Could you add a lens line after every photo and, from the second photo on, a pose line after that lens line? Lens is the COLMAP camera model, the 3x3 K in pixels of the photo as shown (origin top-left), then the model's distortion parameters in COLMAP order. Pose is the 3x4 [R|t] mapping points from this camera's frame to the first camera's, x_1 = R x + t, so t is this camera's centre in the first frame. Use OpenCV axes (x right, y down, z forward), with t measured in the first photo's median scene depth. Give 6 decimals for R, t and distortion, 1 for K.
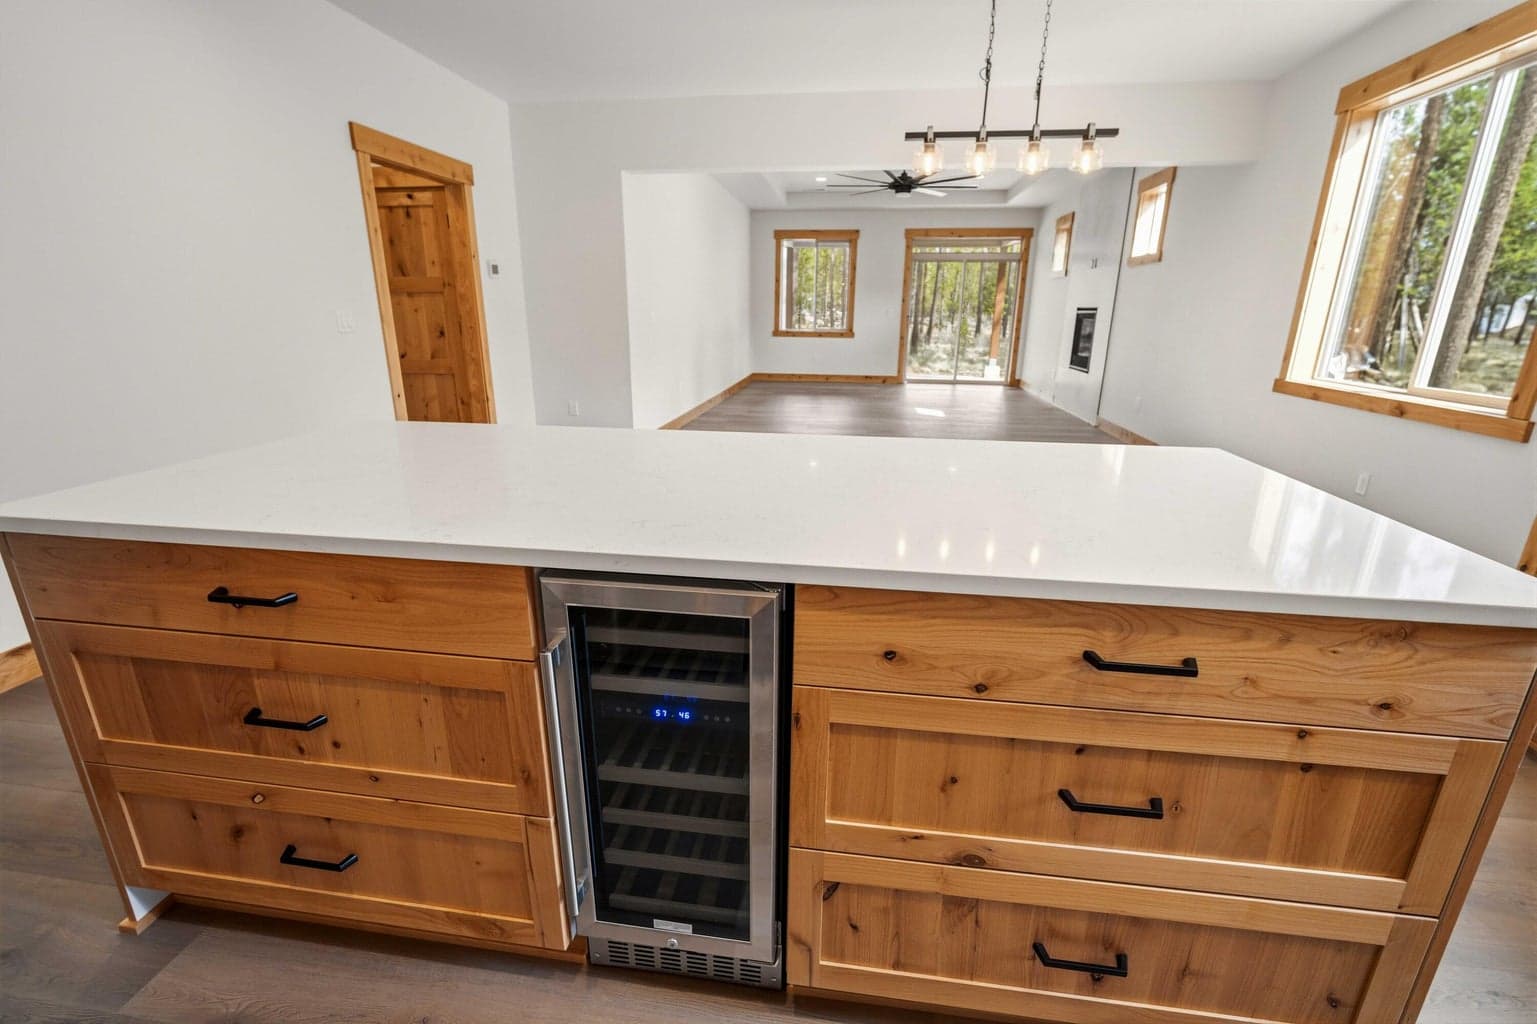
lens RADIAL K [[673.6, 0, 772.3], [0, 673.6, 513.3], [0, 0, 1]] dist [-0.015315, 0.003463]
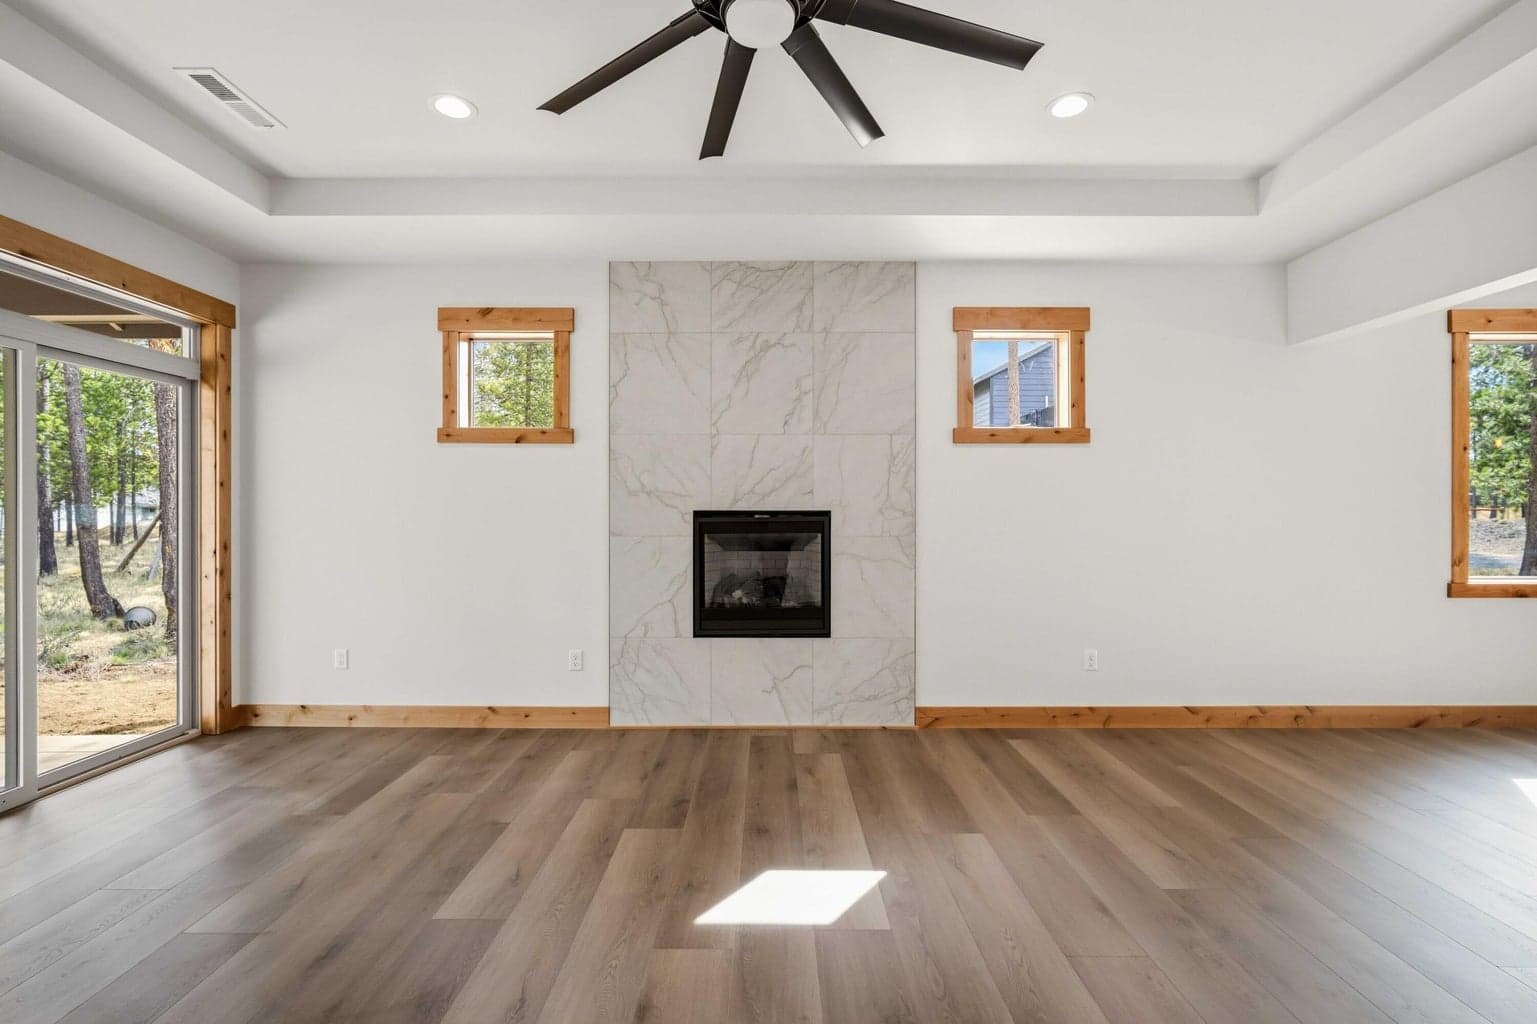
lens RADIAL K [[673.6, 0, 770.9], [0, 673.6, 511.6], [0, 0, 1]] dist [-0.015315, 0.003463]
pose [[-0.138075, -0.008550, 0.990385, -0.015902], [0.290479, 0.955639, 0.048747, -0.236279], [-0.946867, 0.294416, -0.129466, 0.760282]]
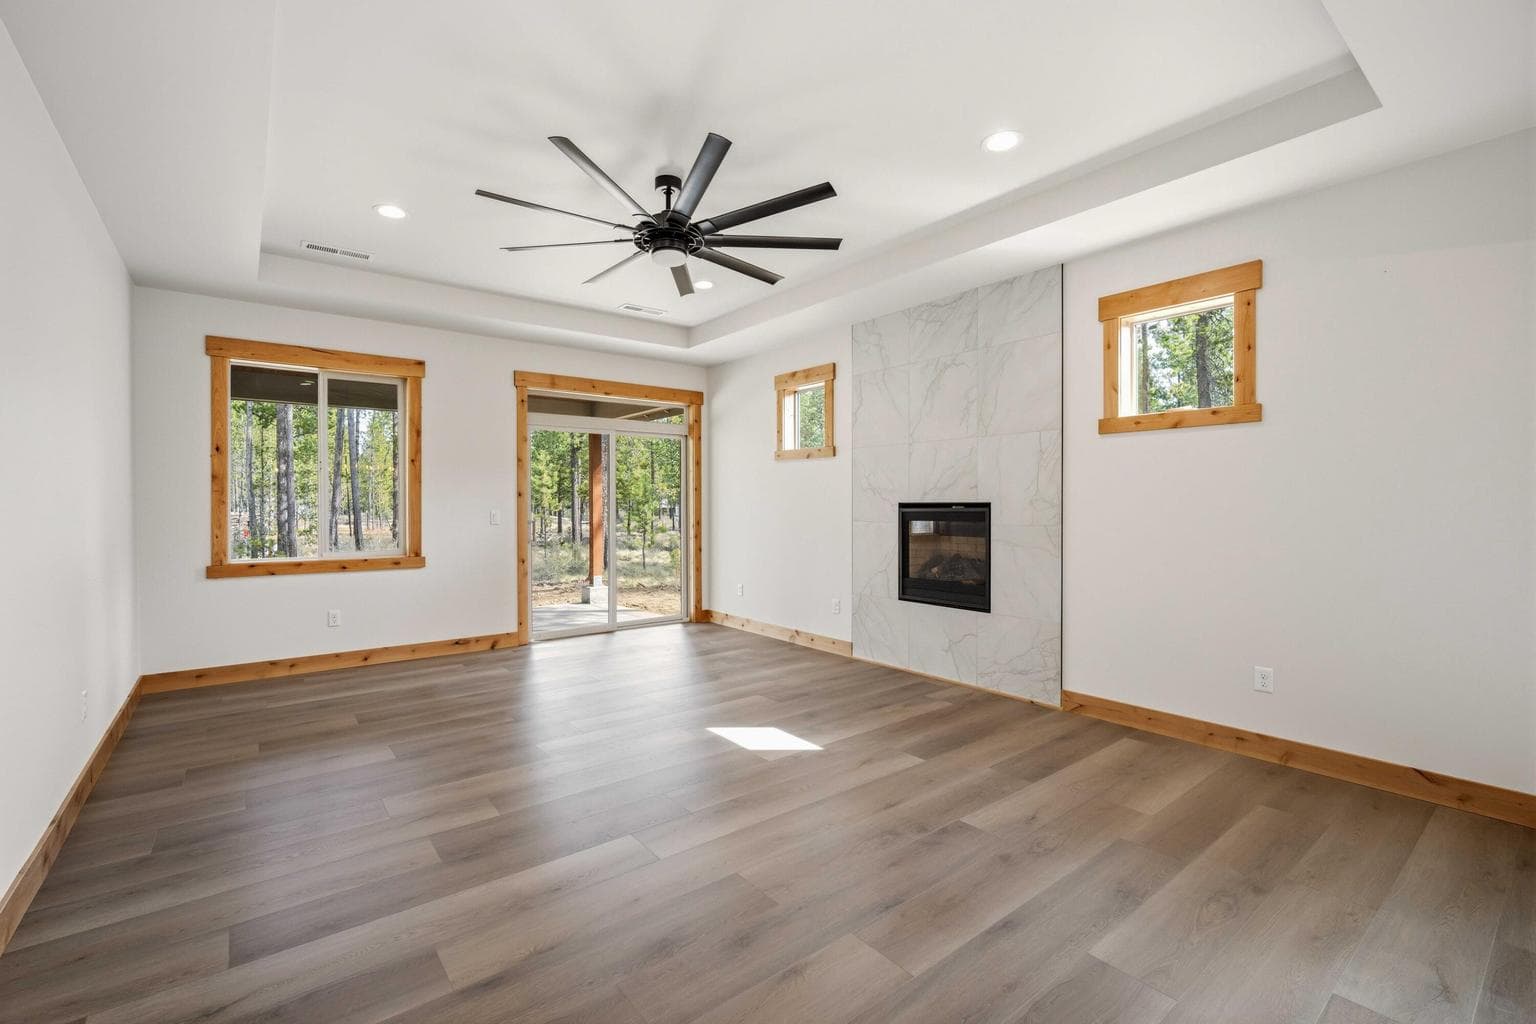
lens RADIAL K [[673.2, 0, 770.5], [0, 673.2, 508.6], [0, 0, 1]] dist [-0.015315, 0.003463]
pose [[0.695589, -0.013954, 0.718304, -0.052621], [0.218920, 0.956381, -0.193417, -0.156795], [-0.684273, 0.291790, 0.668303, 0.503793]]
